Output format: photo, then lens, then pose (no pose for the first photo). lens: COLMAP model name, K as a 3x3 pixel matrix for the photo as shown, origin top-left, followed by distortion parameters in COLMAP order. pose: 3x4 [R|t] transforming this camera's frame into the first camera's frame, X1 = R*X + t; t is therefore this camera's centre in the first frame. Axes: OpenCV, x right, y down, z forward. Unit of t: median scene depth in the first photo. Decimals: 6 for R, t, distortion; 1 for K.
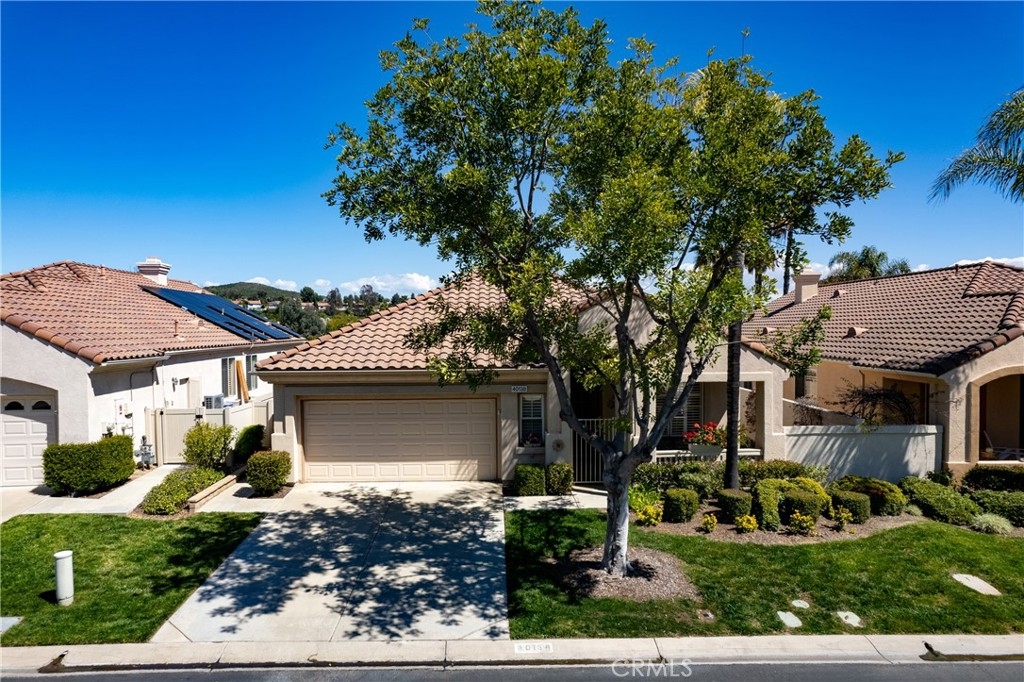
lens RADIAL K [[653.8, 0, 510.8], [0, 653.8, 341.3], [0, 0, 1]] dist [-0.037954, 0.023883]
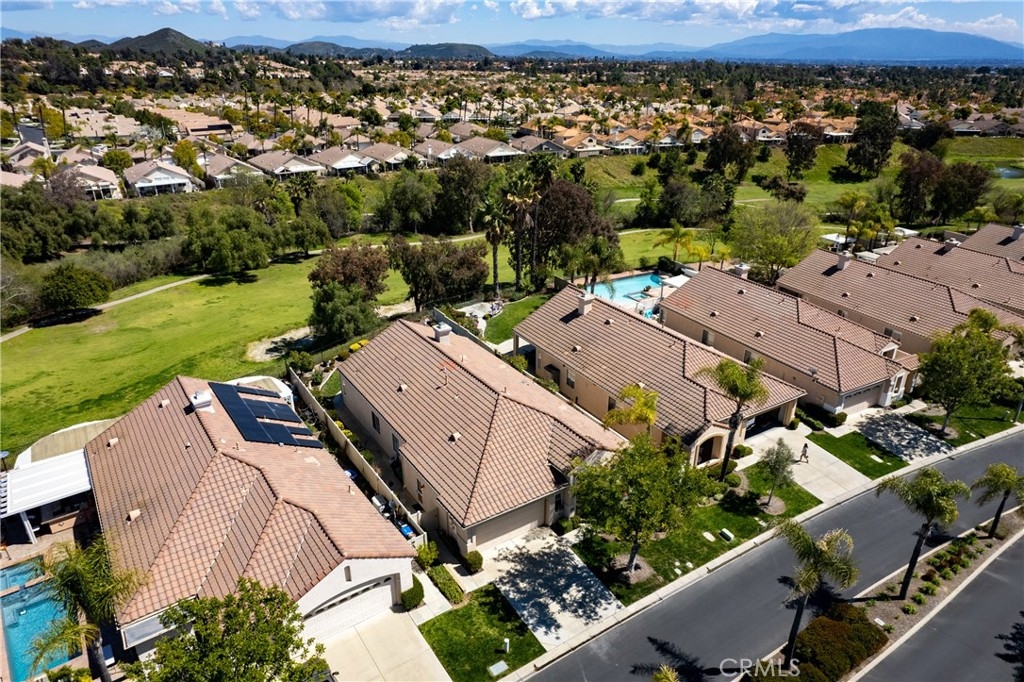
lens RADIAL K [[653.8, 0, 512.4], [0, 653.8, 340.4], [0, 0, 1]] dist [-0.037954, 0.023883]
pose [[0.856767, -0.207064, 0.472307, -1.599403], [0.011088, 0.923036, 0.384554, -1.913276], [-0.515584, -0.324236, 0.793123, -0.891065]]
